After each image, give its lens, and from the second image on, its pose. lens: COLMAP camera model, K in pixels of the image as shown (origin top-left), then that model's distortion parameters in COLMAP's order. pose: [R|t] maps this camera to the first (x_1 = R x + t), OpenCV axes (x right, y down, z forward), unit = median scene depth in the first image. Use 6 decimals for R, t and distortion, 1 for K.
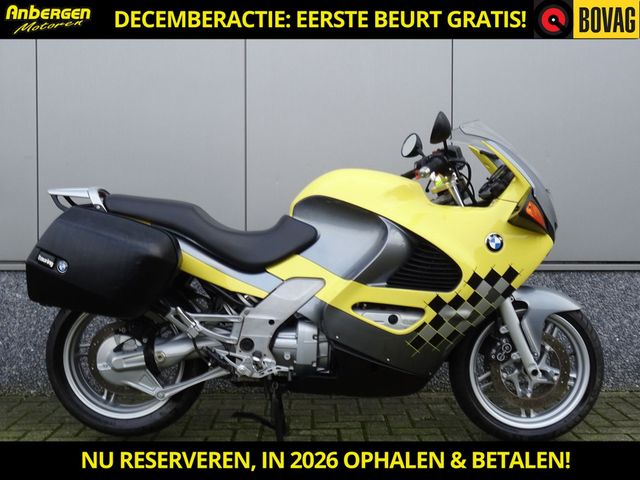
lens RADIAL K [[826.1, 0, 320.0], [0, 826.1, 240.0], [0, 0, 1]] dist [-0.015127, -0.004016]
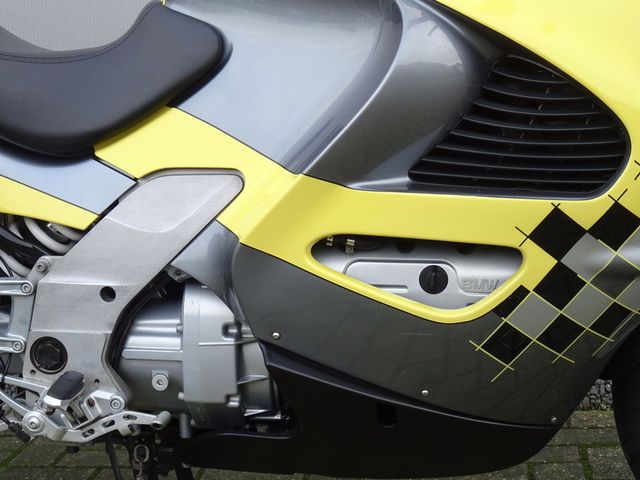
lens RADIAL K [[1250.2, 0, 320.0], [0, 1250.2, 240.0], [0, 0, 1]] dist [0.042407, 0.111674]
pose [[0.991140, -0.030039, -0.129382, 0.108407], [0.044064, 0.993289, 0.106940, 0.020130], [0.125302, -0.111694, 0.985811, 0.464410]]
